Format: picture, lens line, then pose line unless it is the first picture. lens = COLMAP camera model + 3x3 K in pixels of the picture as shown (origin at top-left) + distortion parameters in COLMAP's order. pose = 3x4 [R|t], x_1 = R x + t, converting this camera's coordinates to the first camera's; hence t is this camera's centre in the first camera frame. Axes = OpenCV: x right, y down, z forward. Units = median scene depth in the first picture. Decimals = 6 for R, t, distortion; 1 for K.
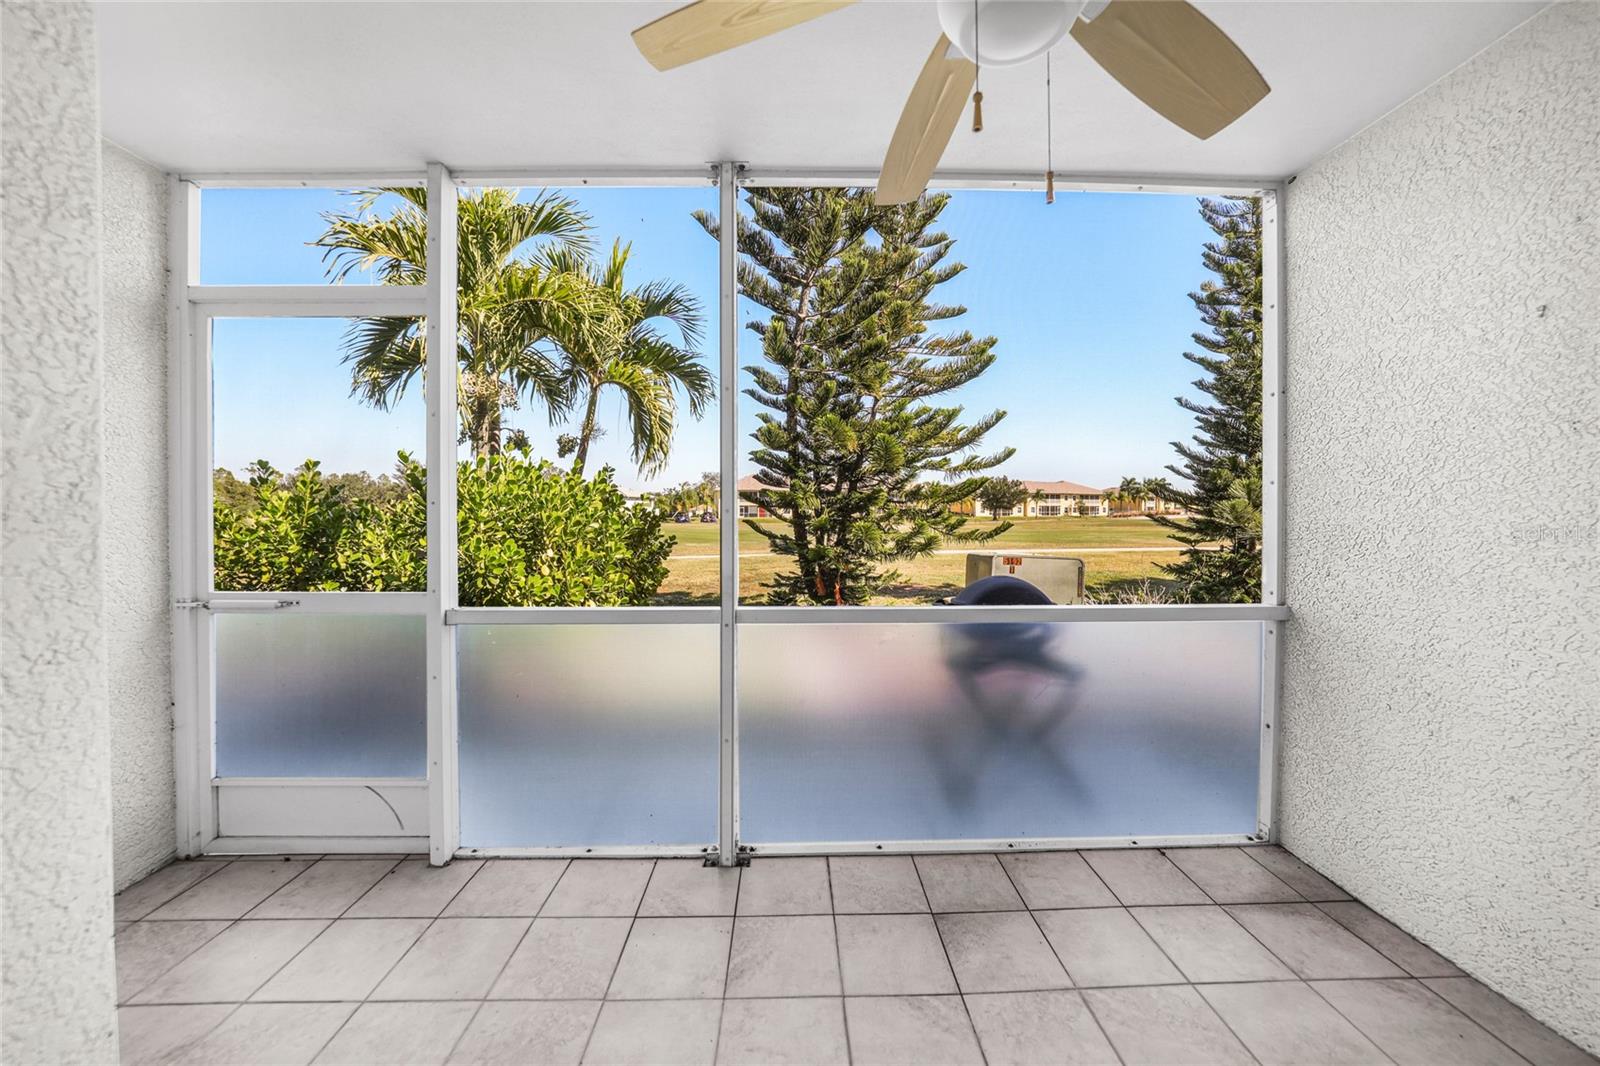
lens RADIAL K [[569.7, 0, 799.5], [0, 569.7, 518.9], [0, 0, 1]] dist [-0.028246, 0.006519]
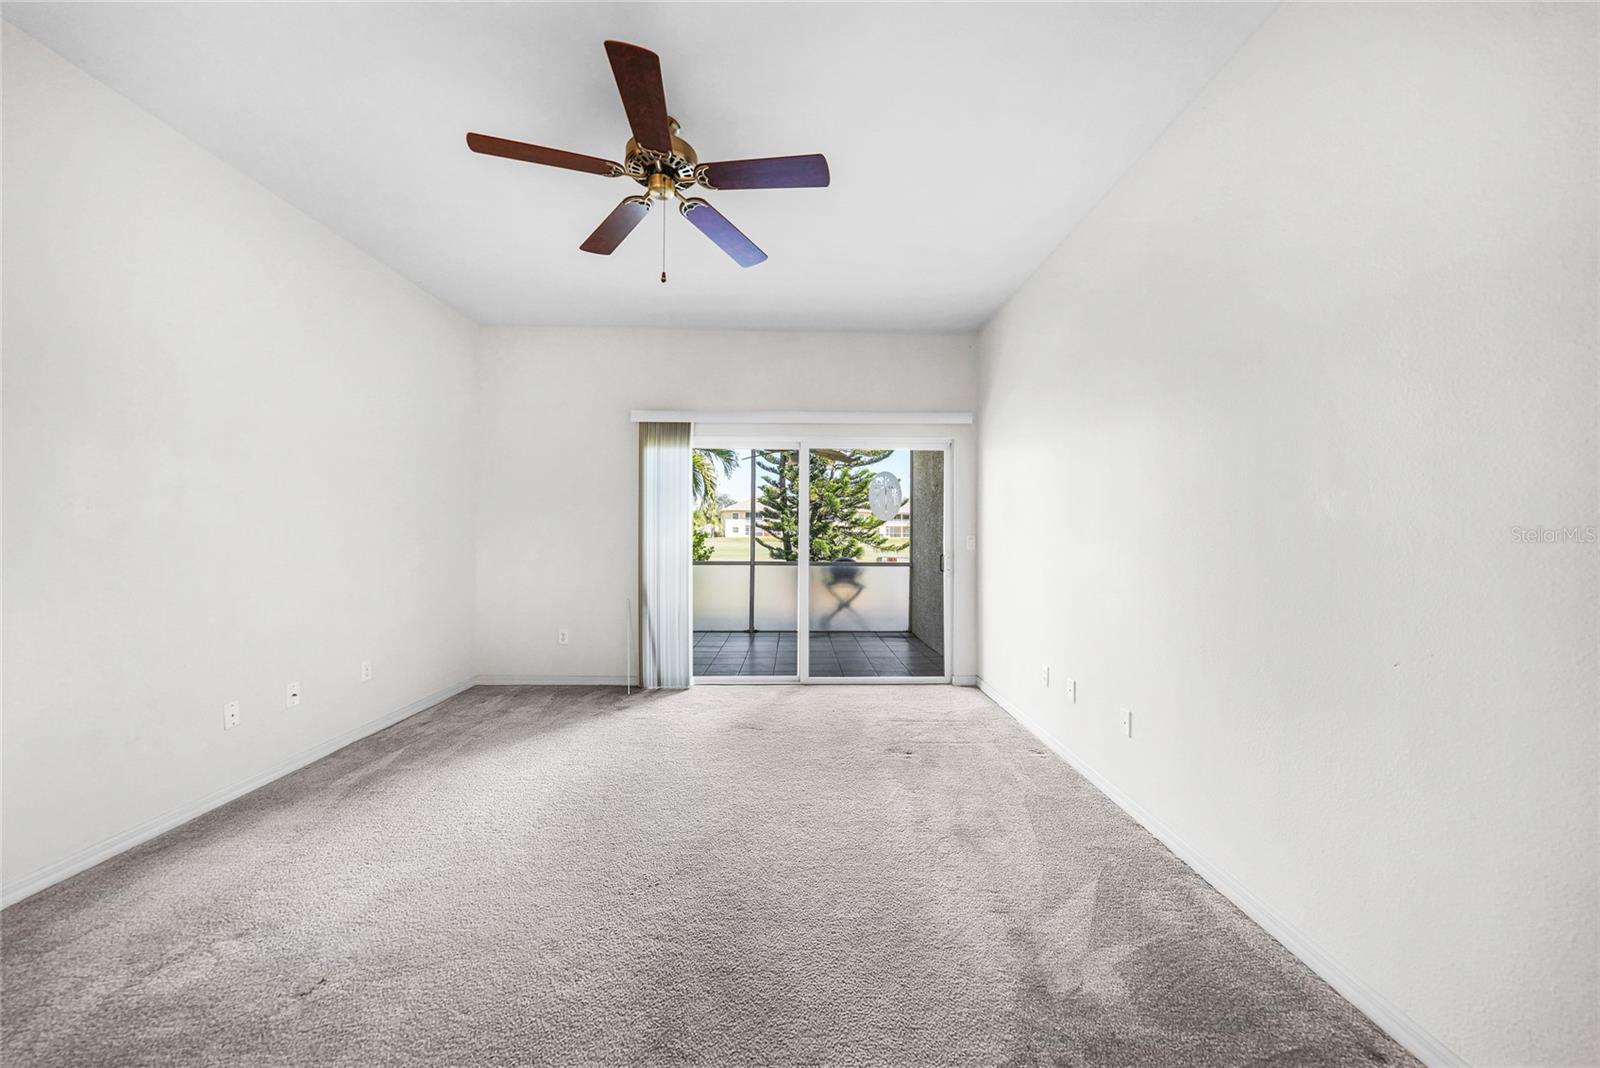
lens RADIAL K [[563.9, 0, 810.9], [0, 563.9, 529.9], [0, 0, 1]] dist [-0.022954, 0.005795]
pose [[0.999903, 0.007290, 0.011877, 0.058560], [-0.007111, 0.999862, -0.015007, 0.001993], [-0.011985, 0.014921, 0.999817, -0.761628]]
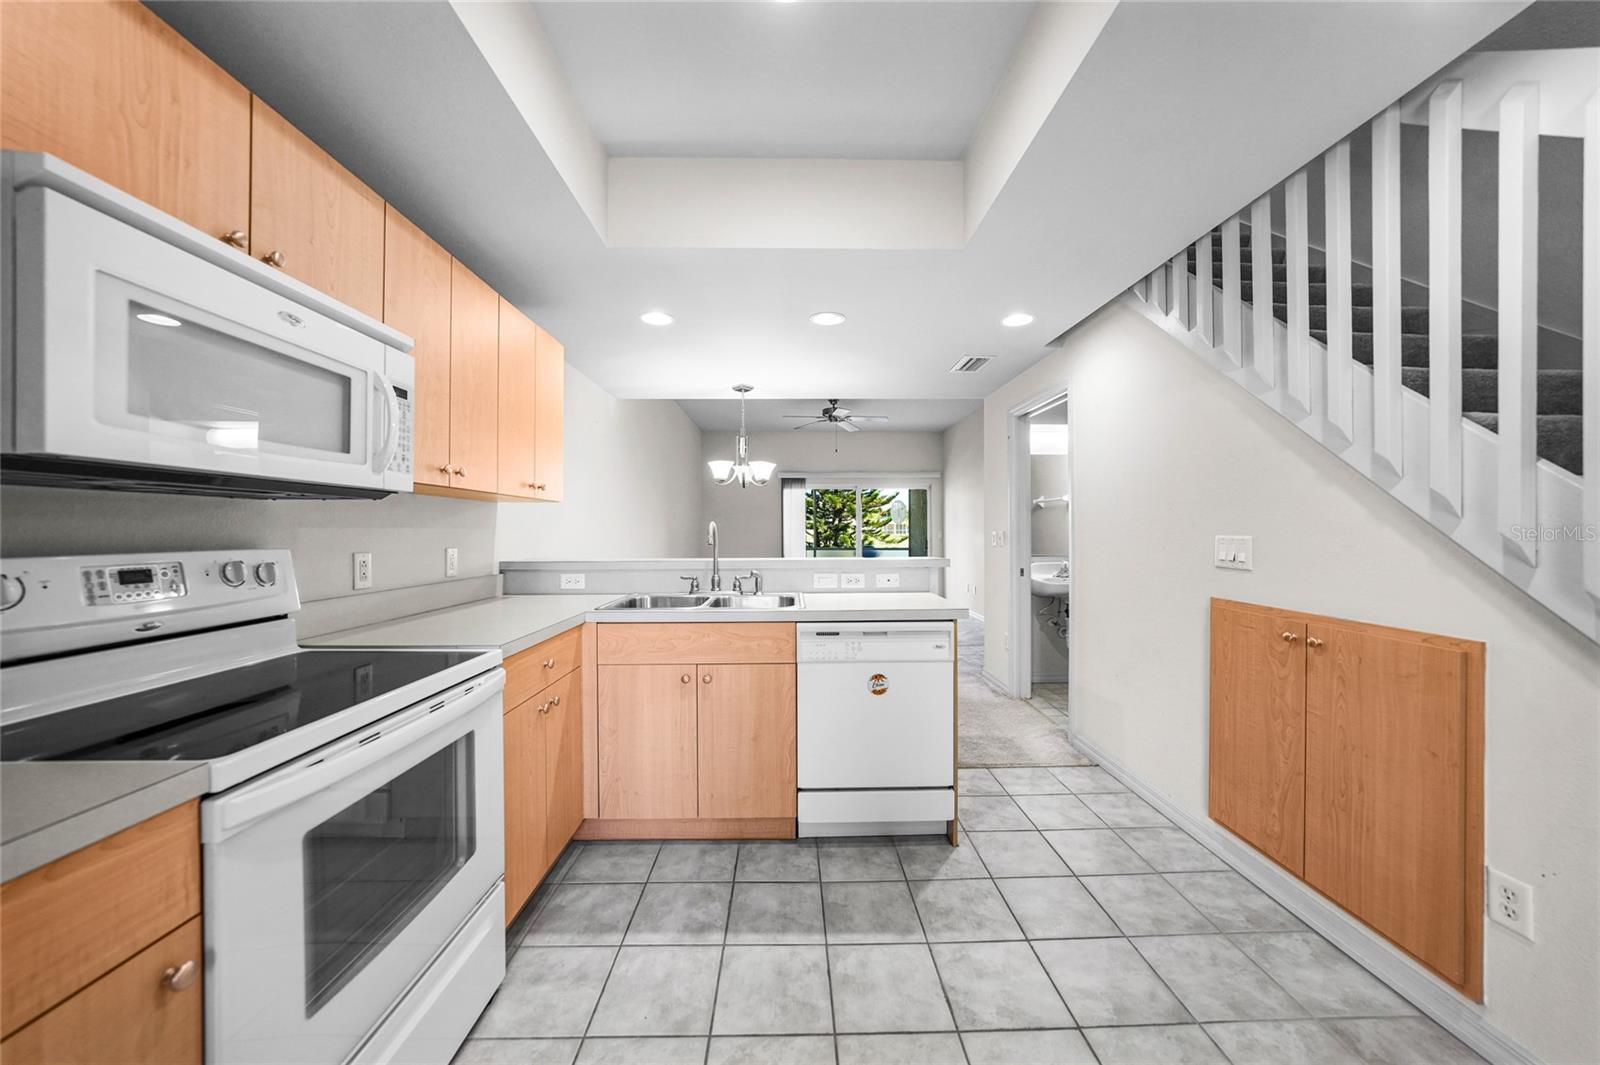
lens RADIAL K [[562.7, 0, 803.0], [0, 562.7, 529.3], [0, 0, 1]] dist [-0.028021, 0.006512]
pose [[0.999938, -0.000103, 0.011107, -0.093838], [0.000239, 0.999924, -0.012296, 0.009390], [-0.011105, 0.012298, 0.999863, -1.462229]]
